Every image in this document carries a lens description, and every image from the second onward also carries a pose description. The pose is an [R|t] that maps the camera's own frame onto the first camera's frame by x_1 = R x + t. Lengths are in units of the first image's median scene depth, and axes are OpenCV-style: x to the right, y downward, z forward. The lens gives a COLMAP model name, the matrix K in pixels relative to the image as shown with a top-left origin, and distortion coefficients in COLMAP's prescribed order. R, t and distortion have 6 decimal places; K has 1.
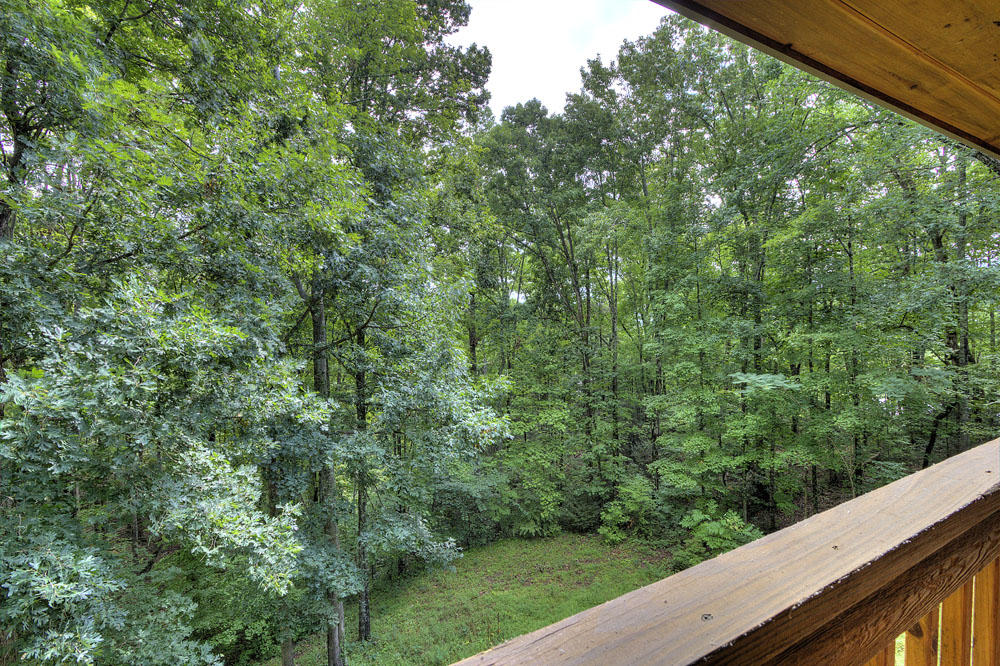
lens RADIAL K [[457.3, 0, 498.3], [0, 457.3, 338.1], [0, 0, 1]] dist [-0.013779, 0.000937]
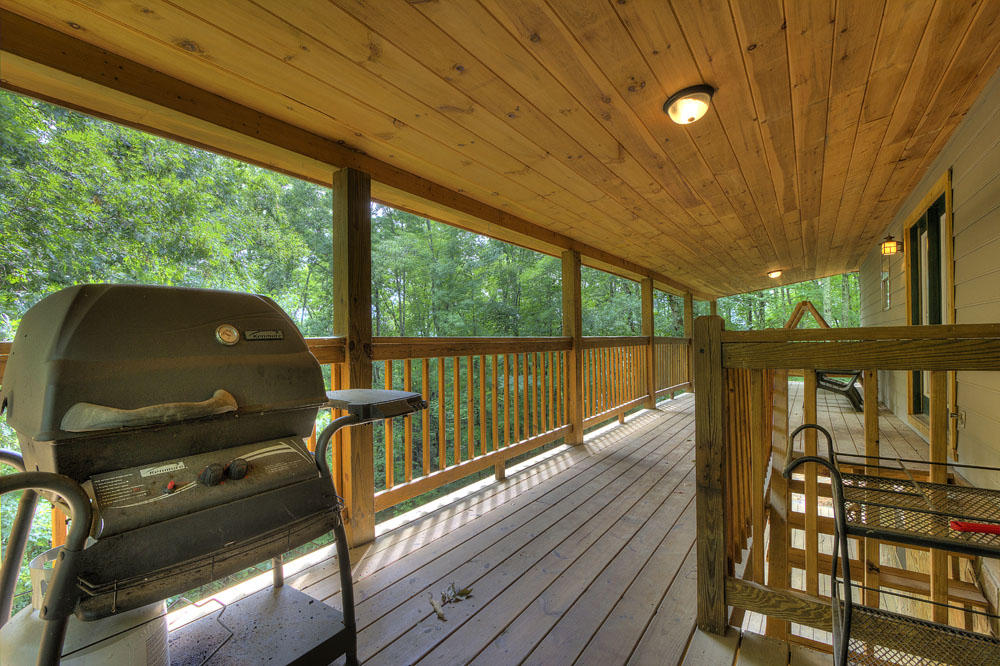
lens RADIAL K [[457.3, 0, 499.3], [0, 457.3, 337.0], [0, 0, 1]] dist [-0.013779, 0.000937]
pose [[0.888225, 0.005125, 0.459380, -0.061810], [0.016383, 0.998948, -0.042821, 0.015800], [-0.459116, 0.045560, 0.887207, -0.115066]]
